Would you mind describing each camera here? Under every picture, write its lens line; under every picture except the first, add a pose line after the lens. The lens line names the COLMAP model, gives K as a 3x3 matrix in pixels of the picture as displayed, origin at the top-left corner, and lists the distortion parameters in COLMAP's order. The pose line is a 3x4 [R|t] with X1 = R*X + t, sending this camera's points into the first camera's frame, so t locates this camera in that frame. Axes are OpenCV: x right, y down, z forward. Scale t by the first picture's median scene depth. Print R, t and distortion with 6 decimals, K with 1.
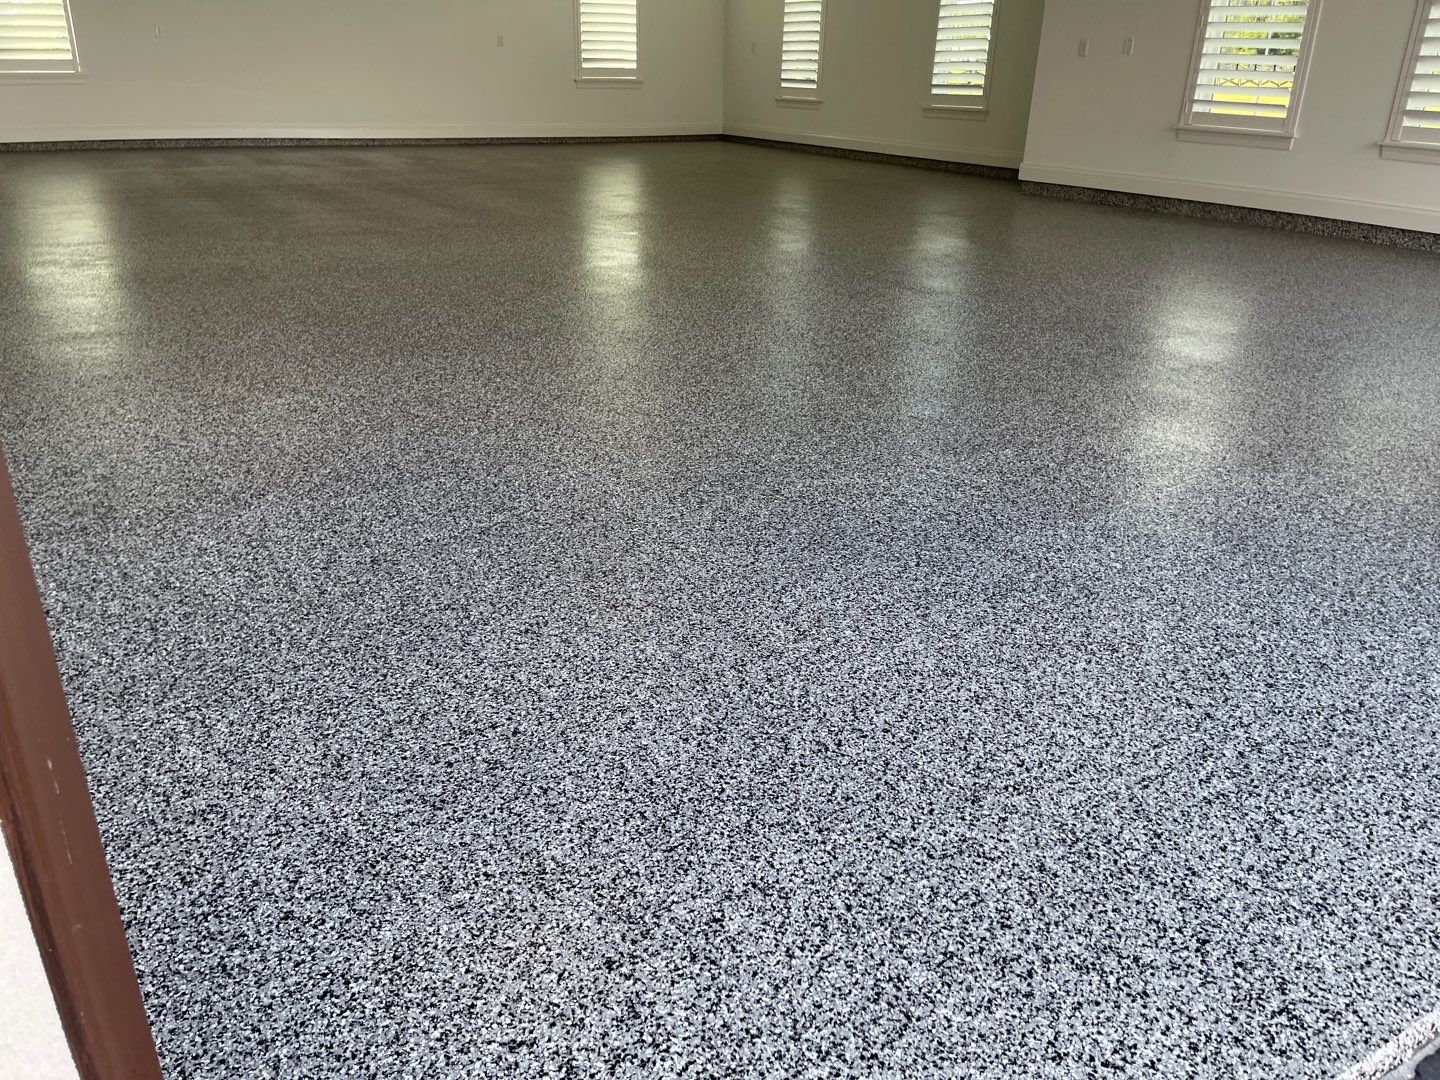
lens RADIAL K [[1079.2, 0, 711.8], [0, 1079.2, 533.1], [0, 0, 1]] dist [0.068817, -0.092706]
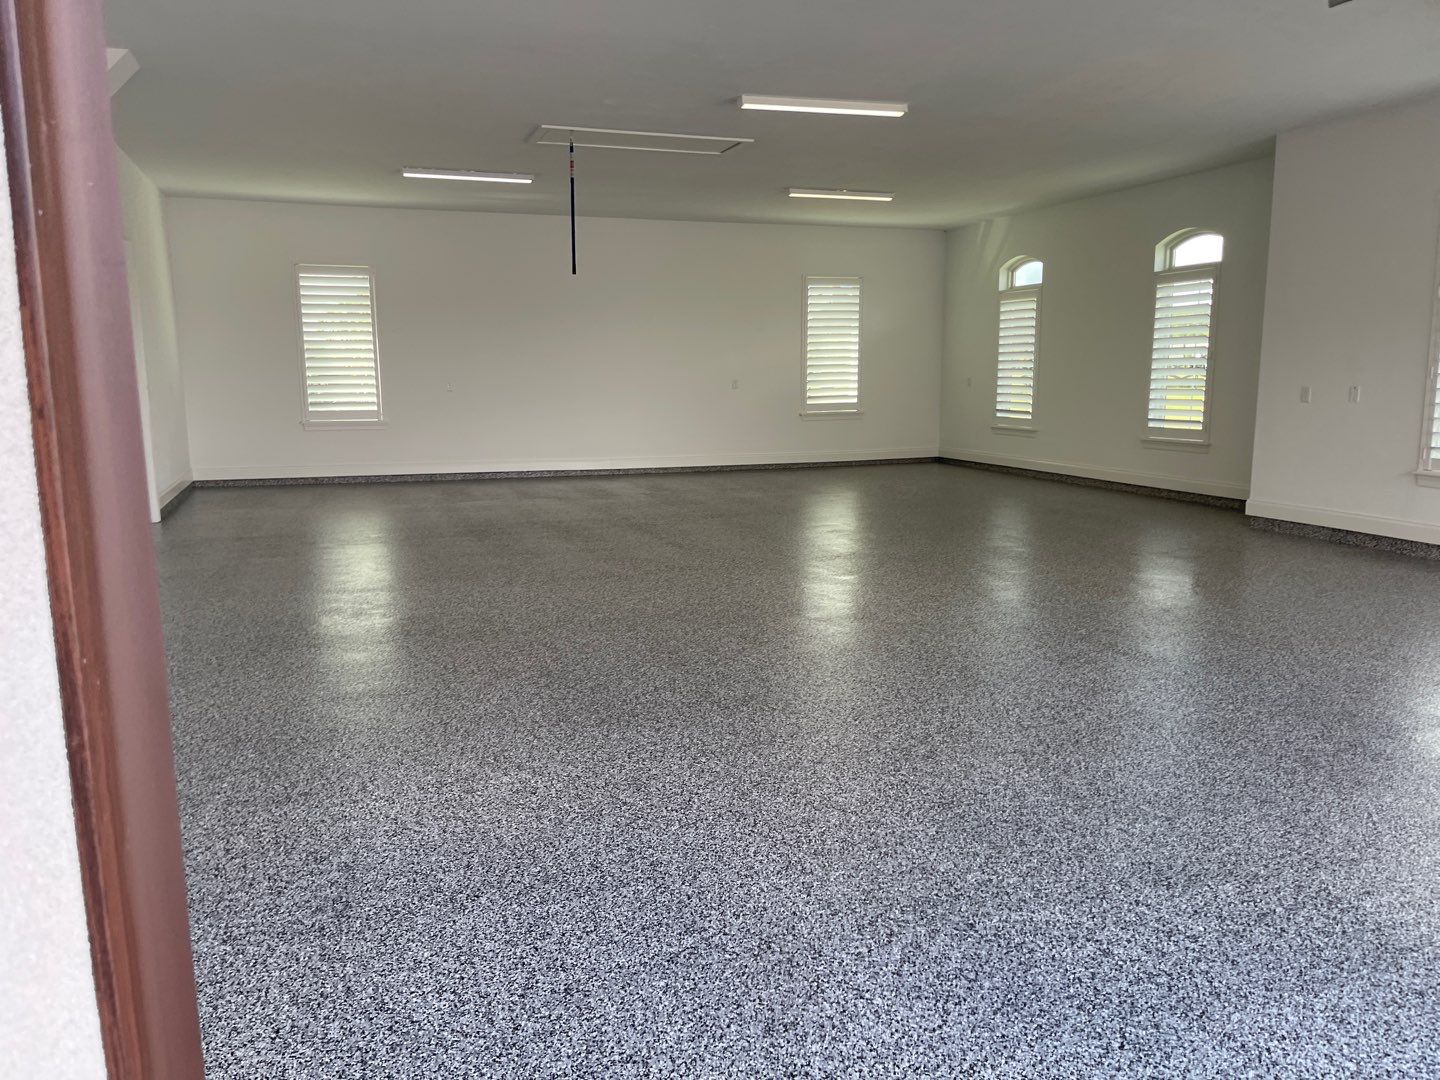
lens RADIAL K [[1079.2, 0, 711.8], [0, 1079.2, 533.1], [0, 0, 1]] dist [0.068817, -0.092706]
pose [[0.979638, 0.005198, -0.200706, 0.022852], [-0.056385, 0.966557, -0.250178, -0.103682], [0.192693, 0.256400, 0.947168, -0.052875]]
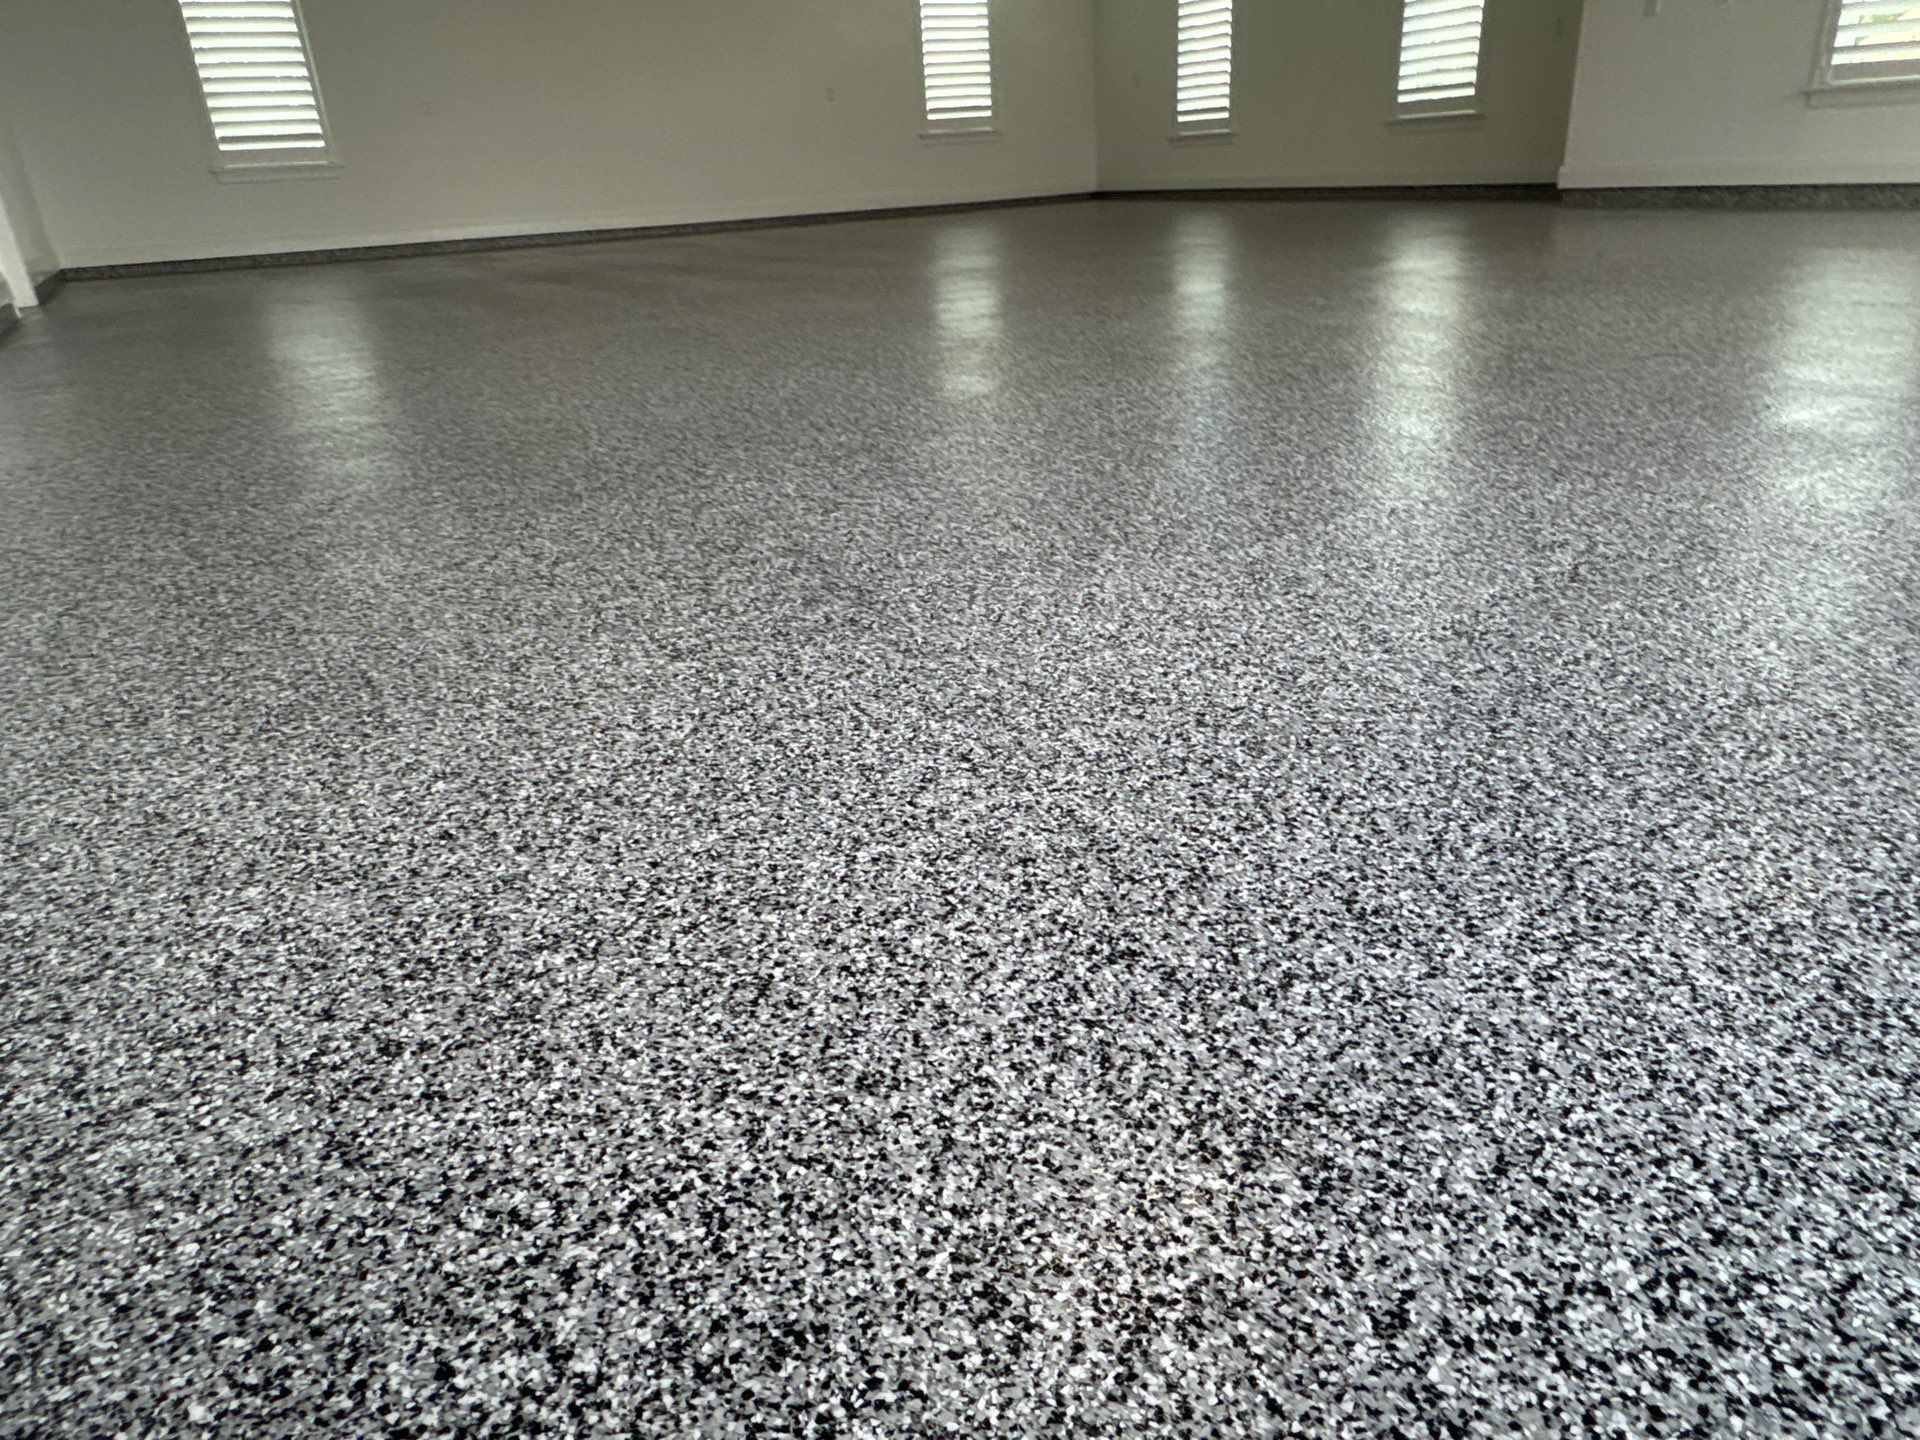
lens RADIAL K [[1247.5, 0, 960.0], [0, 1247.5, 720.0], [0, 0, 1]] dist [0.001576, -0.000844]
pose [[0.997199, -0.065956, -0.035276, -0.381648], [0.066424, 0.997716, 0.012256, 0.031247], [0.034387, -0.014564, 0.999302, 0.288385]]
